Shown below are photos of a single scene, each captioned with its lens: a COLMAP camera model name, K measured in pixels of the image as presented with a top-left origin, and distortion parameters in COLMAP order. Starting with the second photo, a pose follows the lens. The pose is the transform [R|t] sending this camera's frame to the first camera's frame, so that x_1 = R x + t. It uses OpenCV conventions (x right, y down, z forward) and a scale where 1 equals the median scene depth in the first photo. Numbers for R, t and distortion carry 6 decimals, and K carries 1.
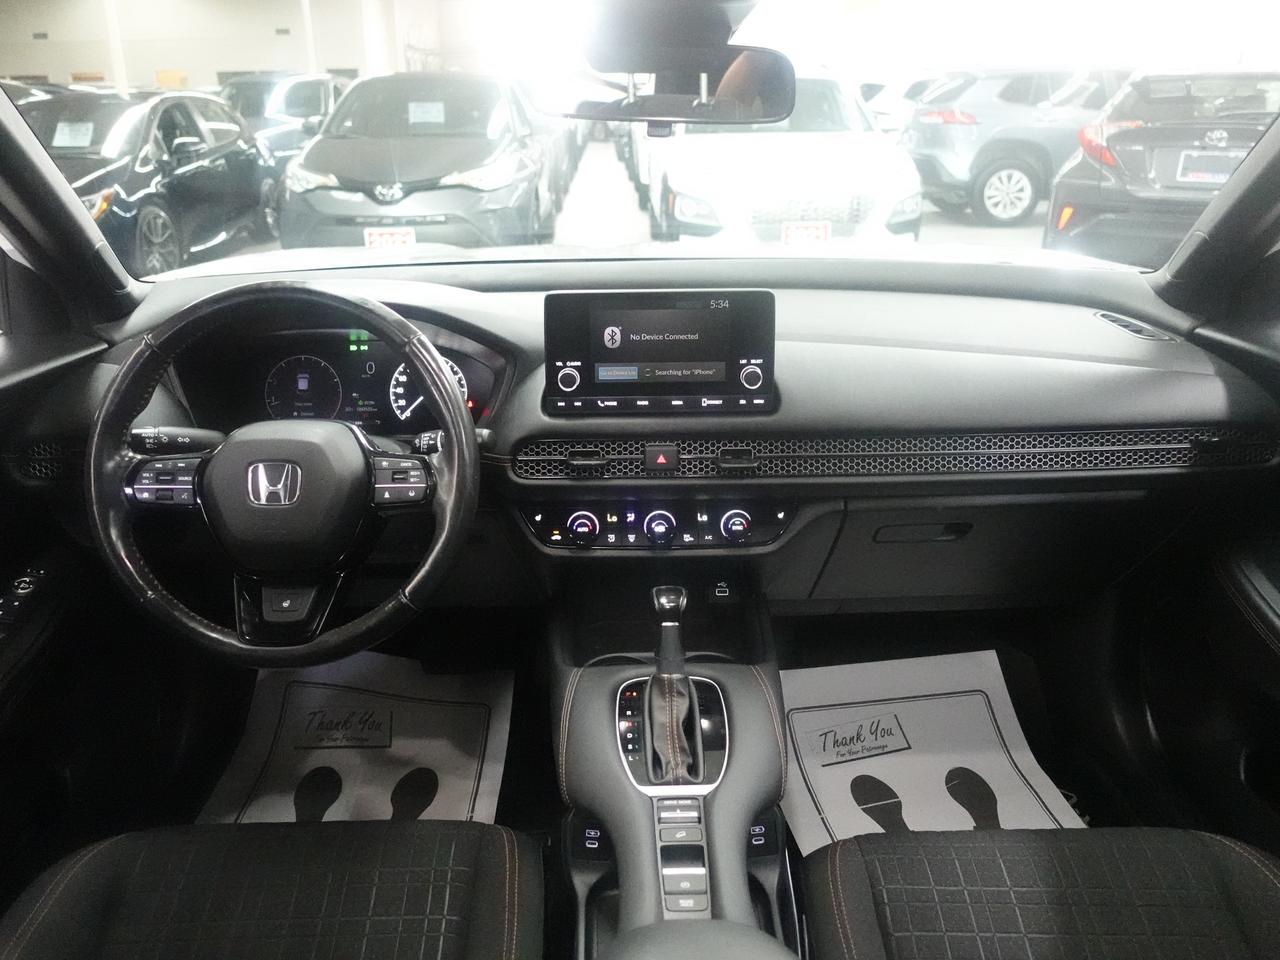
lens RADIAL K [[981.0, 0, 640.0], [0, 981.0, 480.0], [0, 0, 1]] dist [0.002453, 0.003757]
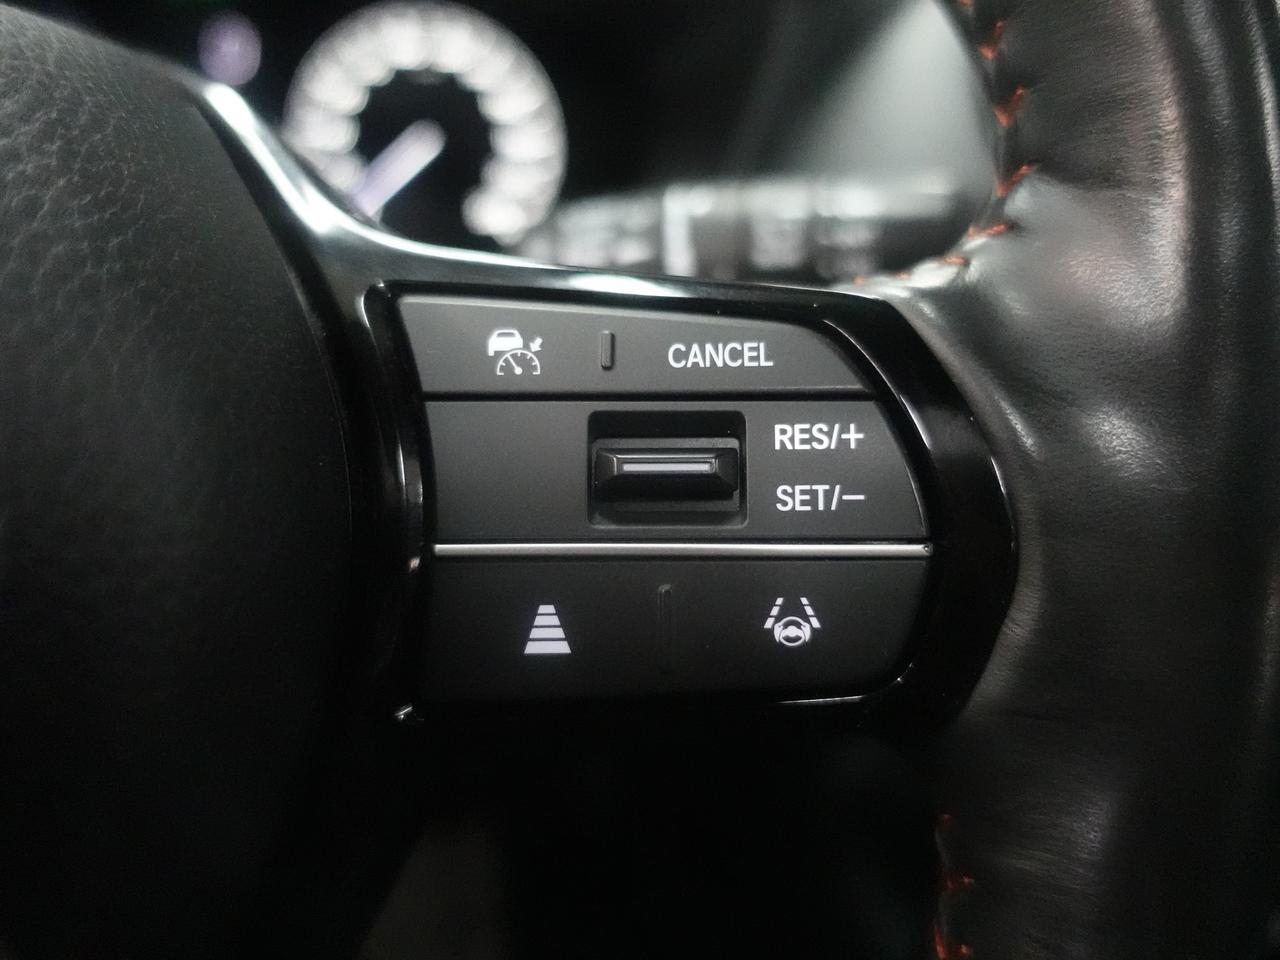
lens RADIAL K [[981.0, 0, 640.0], [0, 981.0, 480.0], [0, 0, 1]] dist [0.002453, 0.003757]
pose [[0.986169, 0.000168, 0.165743, -0.227343], [-0.012605, 0.997179, 0.073991, -0.008578], [-0.165263, -0.075057, 0.983389, 0.762762]]
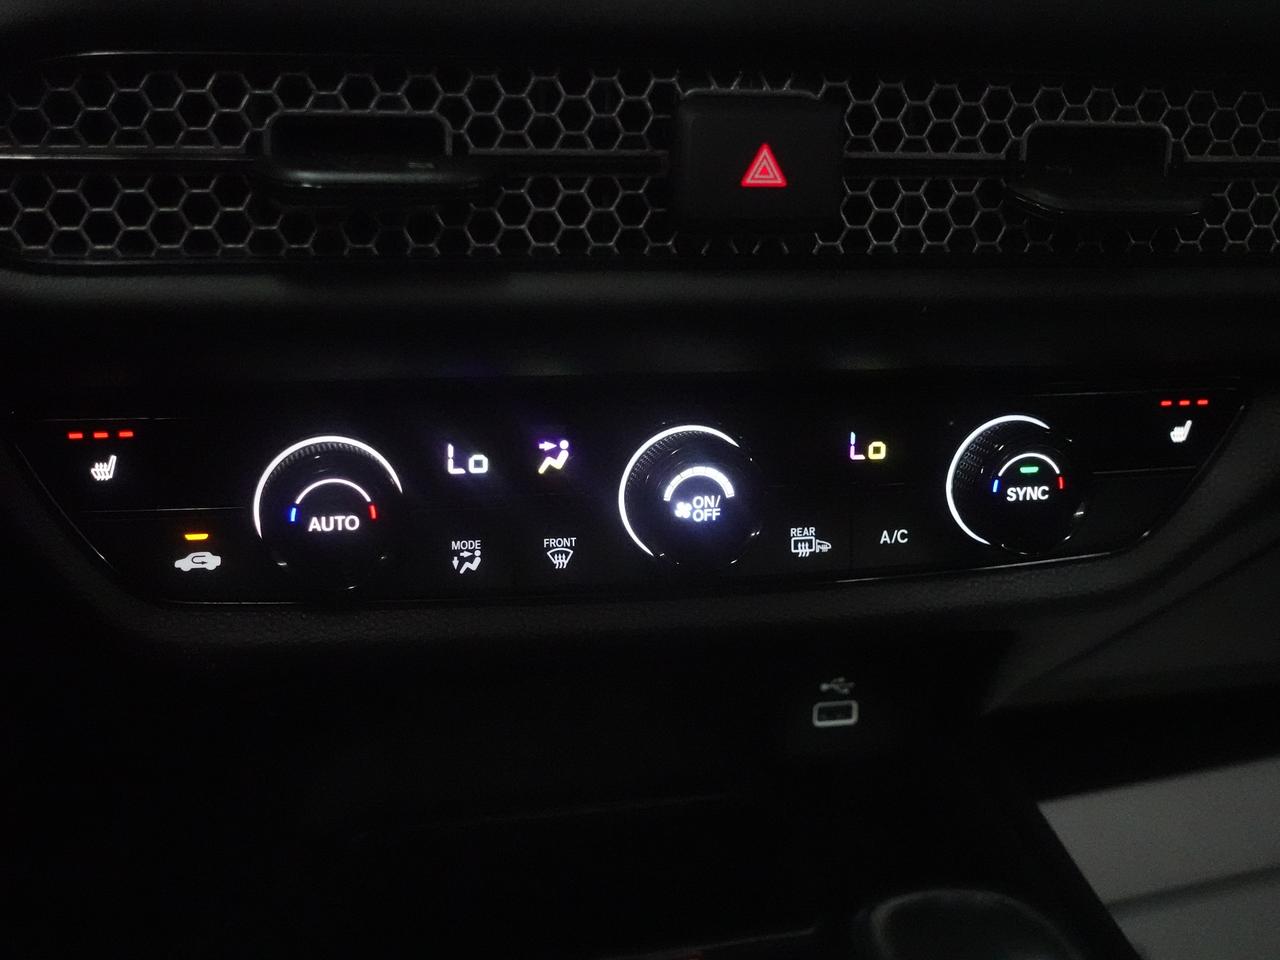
lens RADIAL K [[1701.2, 0, 640.0], [0, 1701.2, 480.0], [0, 0, 1]] dist [-0.019634, -0.033772]
pose [[0.973579, -0.025720, 0.226896, -0.079272], [0.001687, 0.994420, 0.105484, 0.004413], [-0.228343, -0.102314, 0.968190, 0.668891]]
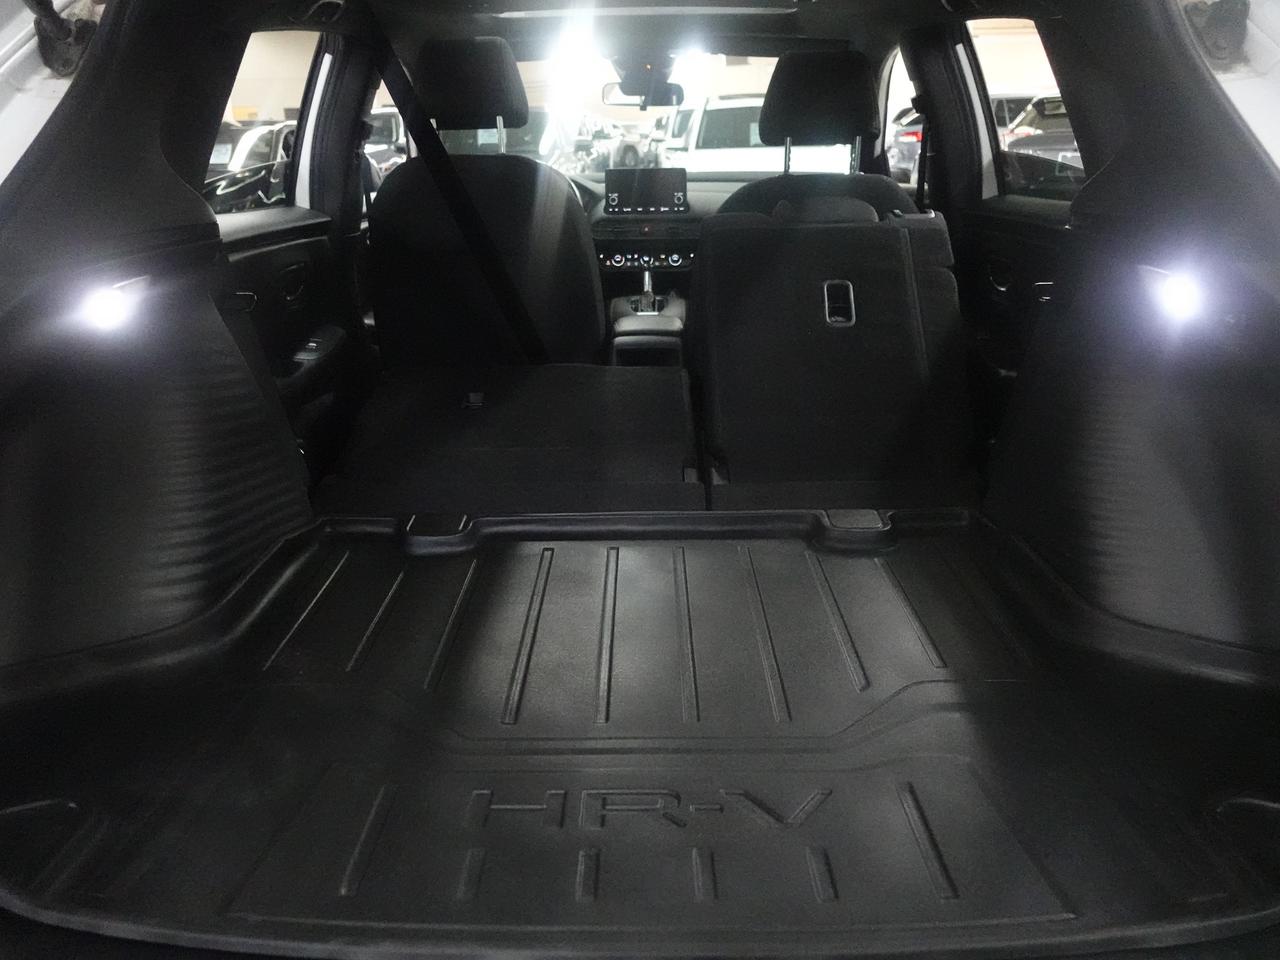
lens RADIAL K [[981.0, 0, 640.0], [0, 981.0, 480.0], [0, 0, 1]] dist [0.002453, 0.003757]
pose [[0.999534, 0.002438, -0.030418, 0.089020], [-0.003325, 0.999570, -0.029136, 0.765087], [0.030334, 0.029224, 0.999113, -1.746810]]
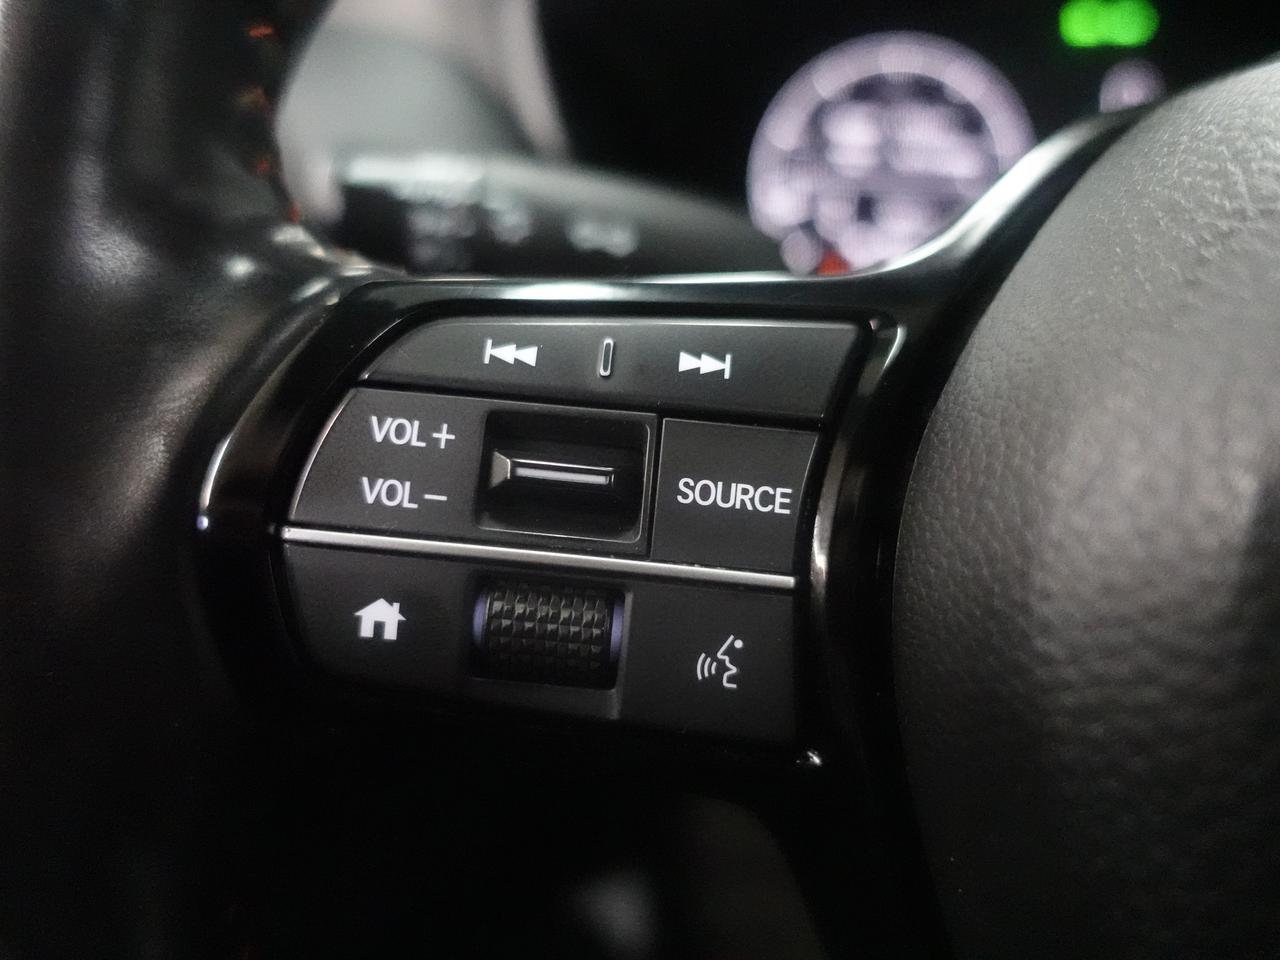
lens RADIAL K [[981.0, 0, 640.0], [0, 981.0, 480.0], [0, 0, 1]] dist [0.002453, 0.003757]
pose [[0.969617, 0.103232, -0.221781, -0.385489], [-0.089813, 0.993511, 0.069786, -0.008169], [0.227546, -0.047747, 0.972596, 0.766996]]
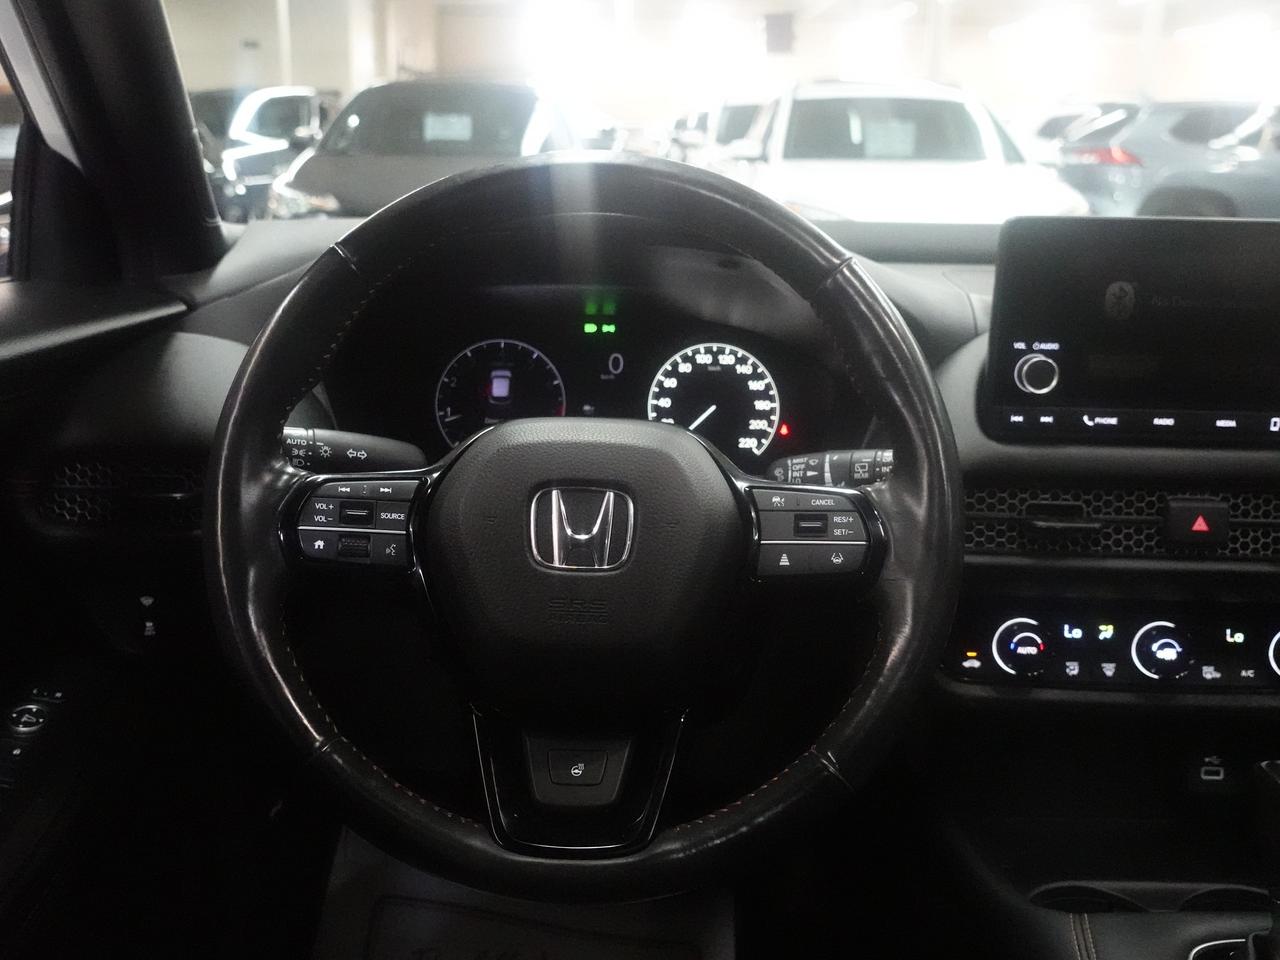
lens RADIAL K [[1259.5, 0, 640.0], [0, 1259.5, 480.0], [0, 0, 1]] dist [-0.007438, 0.012208]
pose [[0.999291, 0.031777, -0.020187, -0.274713], [-0.033744, 0.993789, -0.106041, 0.038966], [0.016692, 0.106647, 0.994157, 0.292646]]
